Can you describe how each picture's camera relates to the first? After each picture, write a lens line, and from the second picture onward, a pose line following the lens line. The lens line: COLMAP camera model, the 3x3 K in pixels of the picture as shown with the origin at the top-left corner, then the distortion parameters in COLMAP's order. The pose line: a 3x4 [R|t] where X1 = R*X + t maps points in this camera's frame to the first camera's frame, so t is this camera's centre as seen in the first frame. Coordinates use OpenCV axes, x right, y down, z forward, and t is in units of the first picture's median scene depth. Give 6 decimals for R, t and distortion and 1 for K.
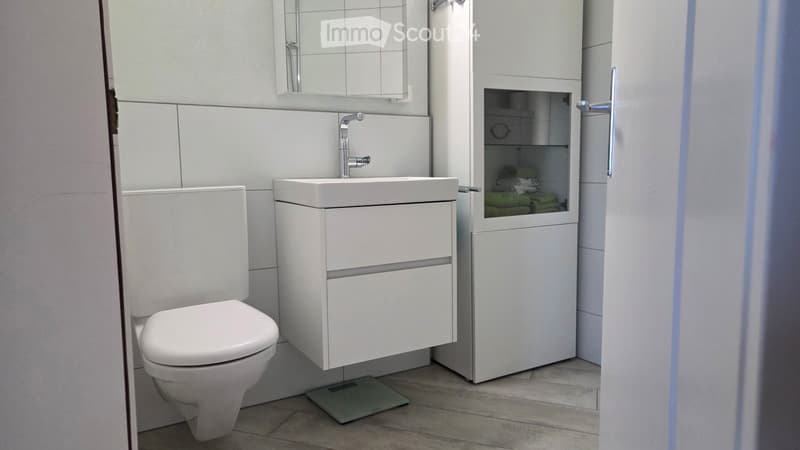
lens RADIAL K [[535.1, 0, 400.0], [0, 535.1, 225.0], [0, 0, 1]] dist [0.030729, -0.000688]
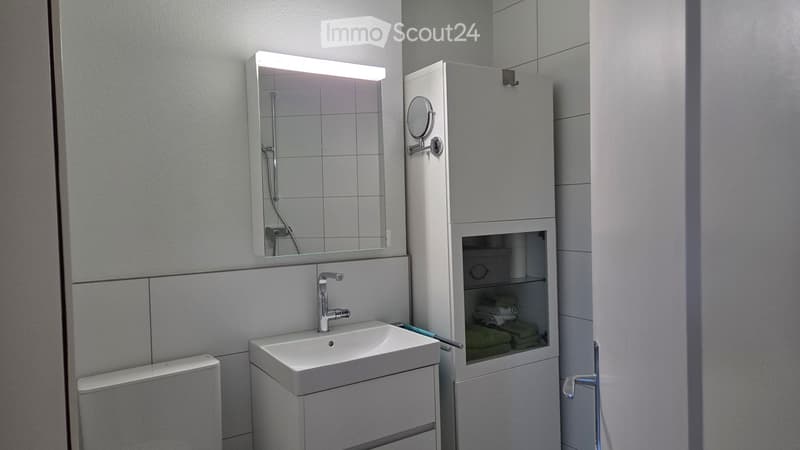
lens RADIAL K [[532.0, 0, 405.1], [0, 532.0, 220.6], [0, 0, 1]] dist [0.037468, 0.000352]
pose [[0.998369, -0.016910, 0.054534, -0.004032], [0.020942, 0.997021, -0.074232, -0.196604], [-0.053116, 0.075253, 0.995749, 0.006369]]
